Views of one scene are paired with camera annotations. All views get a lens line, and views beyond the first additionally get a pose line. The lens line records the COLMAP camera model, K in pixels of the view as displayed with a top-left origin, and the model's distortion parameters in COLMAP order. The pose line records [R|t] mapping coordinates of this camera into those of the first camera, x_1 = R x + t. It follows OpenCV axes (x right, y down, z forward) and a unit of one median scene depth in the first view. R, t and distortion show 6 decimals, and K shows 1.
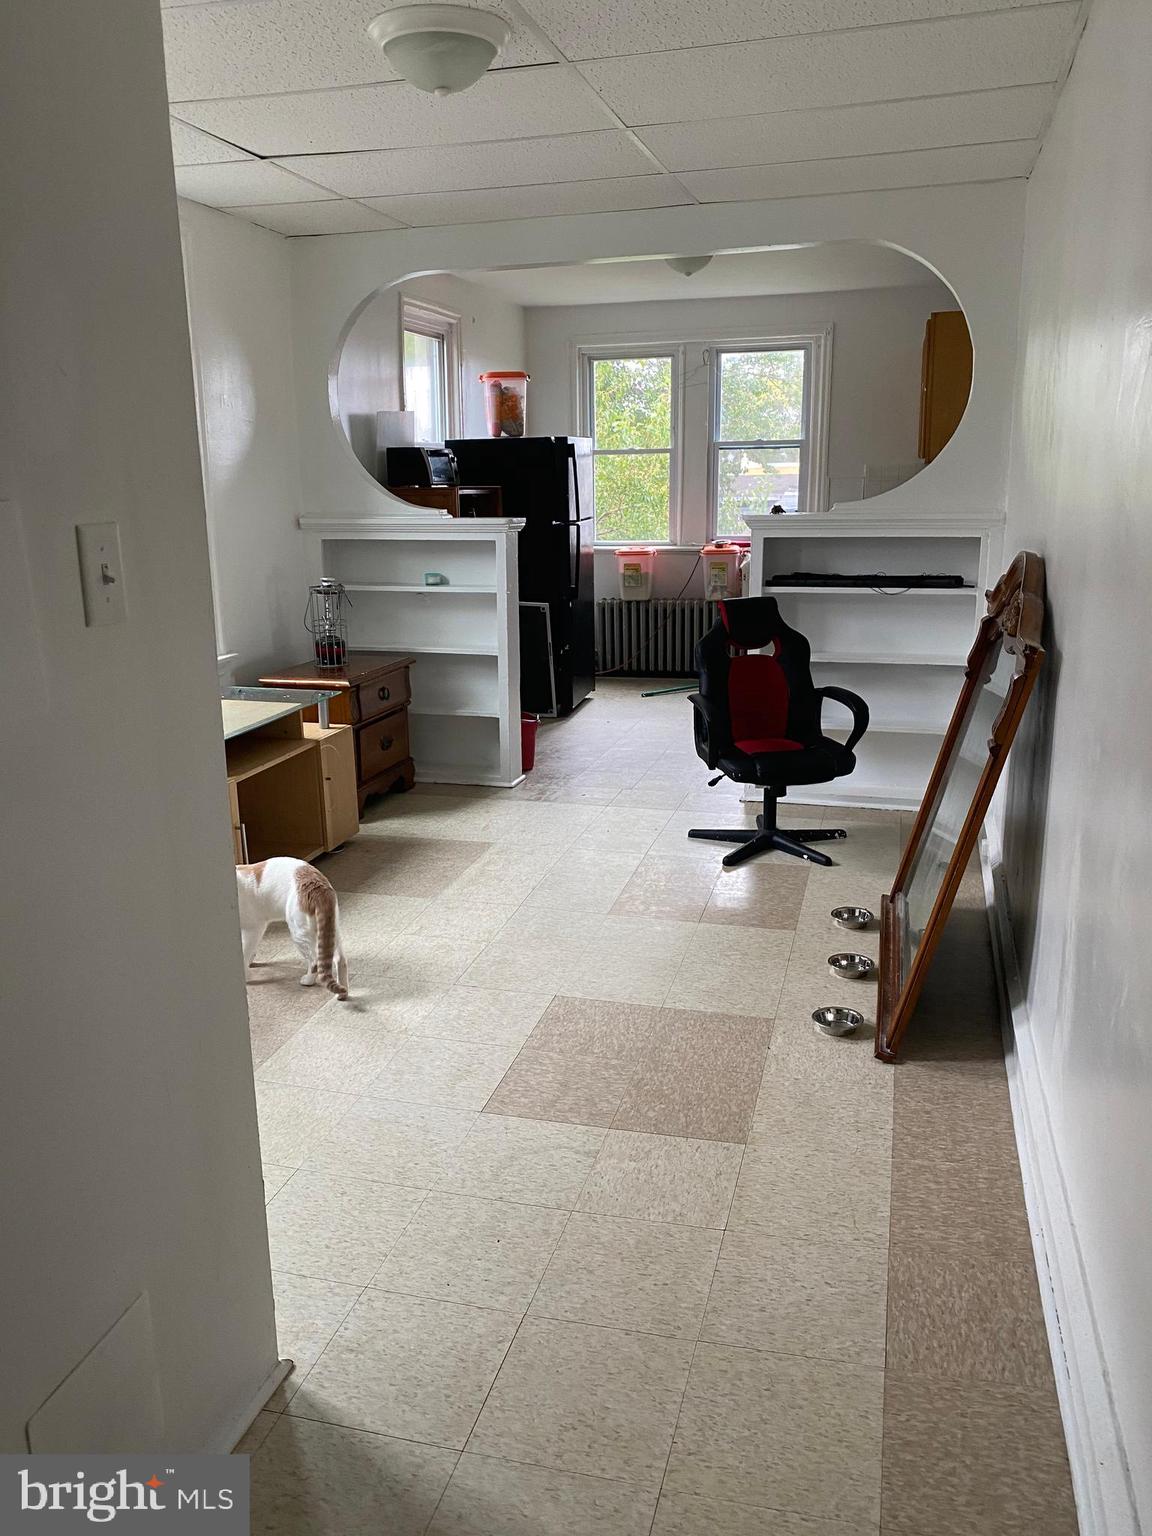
lens RADIAL K [[1190.9, 0, 572.5], [0, 1190.9, 754.1], [0, 0, 1]] dist [0.044313, -0.037658]
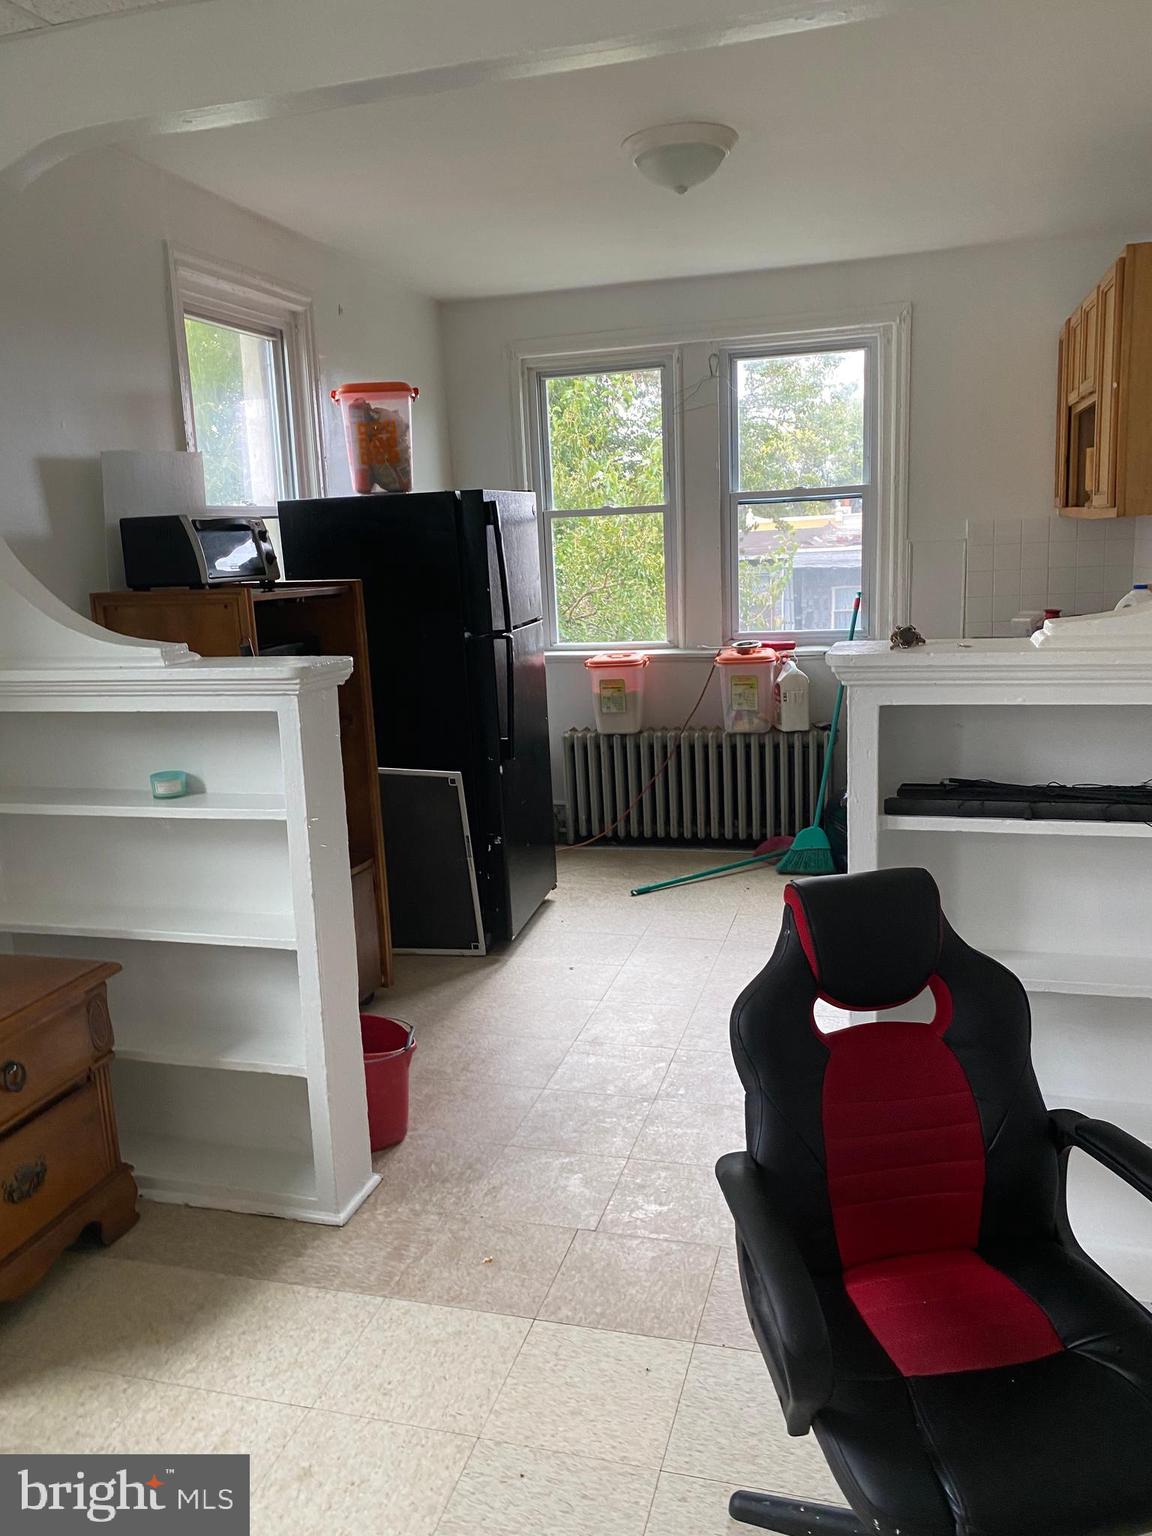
lens RADIAL K [[1169.2, 0, 576.0], [0, 1169.2, 768.0], [0, 0, 1]] dist [0.029681, -0.003863]
pose [[0.999513, -0.029517, -0.010108, 0.037406], [0.029154, 0.998985, -0.034349, -0.094721], [0.011111, 0.034038, 0.999359, 0.377285]]
